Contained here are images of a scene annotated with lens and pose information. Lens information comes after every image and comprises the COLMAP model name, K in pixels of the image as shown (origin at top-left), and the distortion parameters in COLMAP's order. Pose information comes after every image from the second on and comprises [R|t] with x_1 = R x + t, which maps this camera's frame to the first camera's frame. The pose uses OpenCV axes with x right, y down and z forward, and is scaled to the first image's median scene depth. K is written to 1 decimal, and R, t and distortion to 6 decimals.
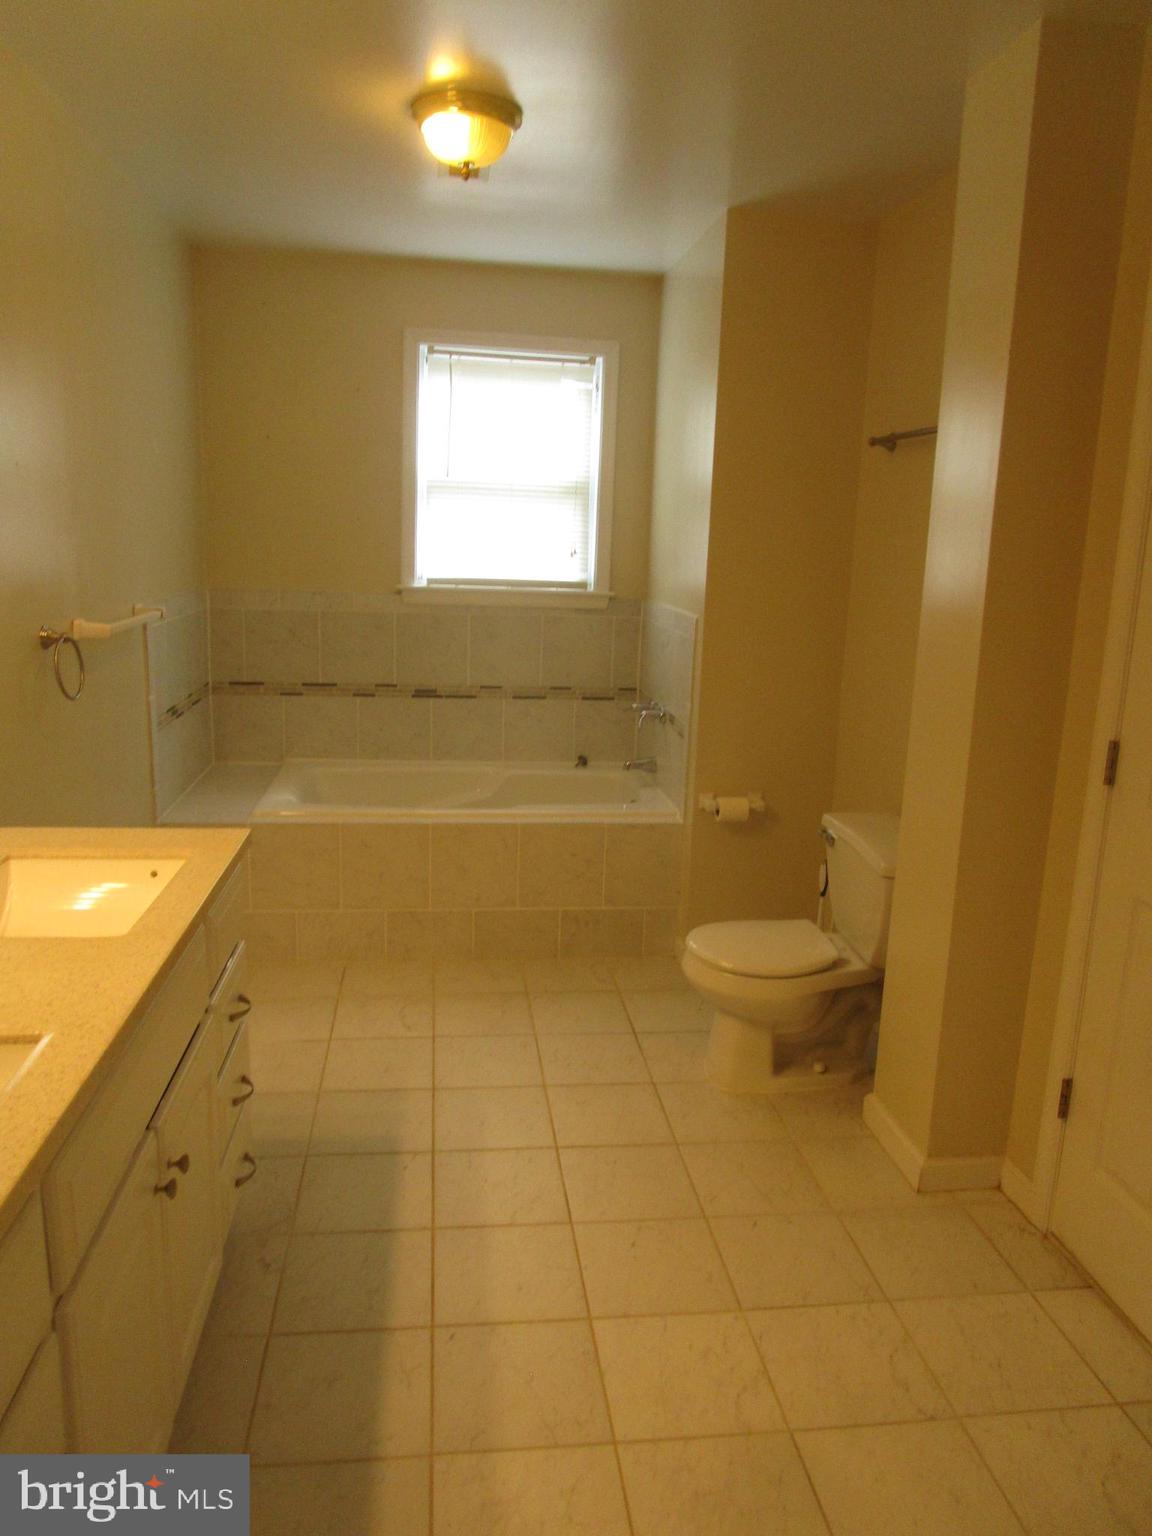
lens RADIAL K [[1100.0, 0, 577.9], [0, 1100.0, 769.6], [0, 0, 1]] dist [-0.028717, 0.010361]
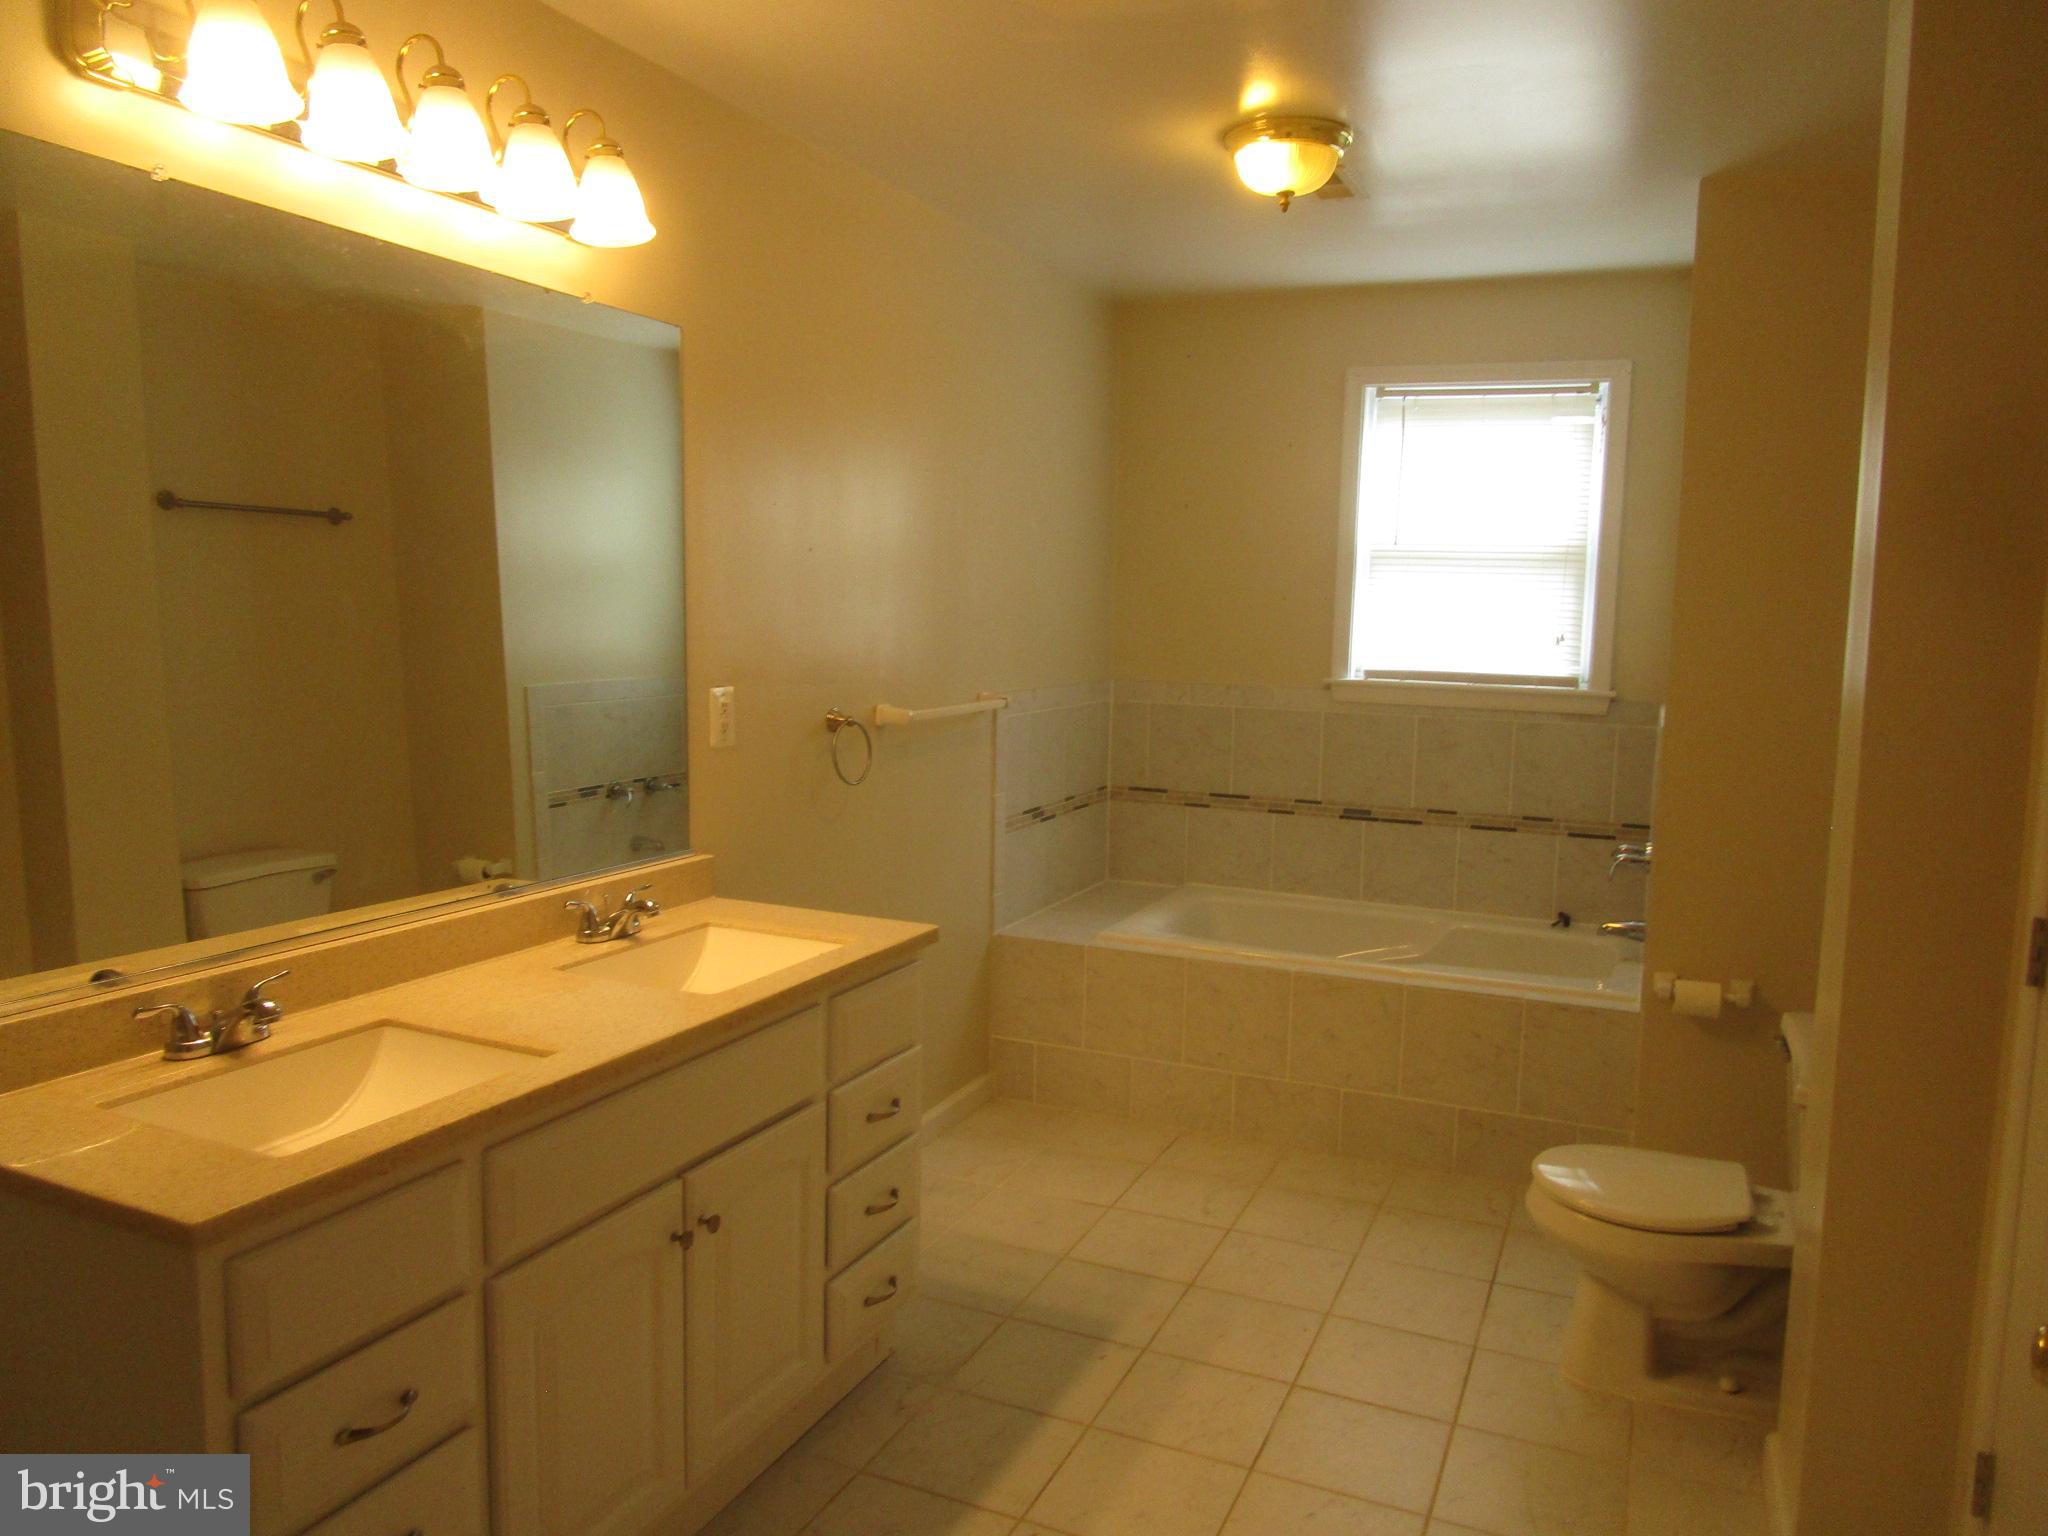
lens RADIAL K [[1466.7, 0, 1017.8], [0, 1466.7, 764.9], [0, 0, 1]] dist [-0.028717, 0.010361]
pose [[0.855032, 0.042682, -0.516816, 0.208359], [-0.099898, 0.991497, -0.083390, 0.007909], [0.508862, 0.122930, 0.852026, -0.025509]]
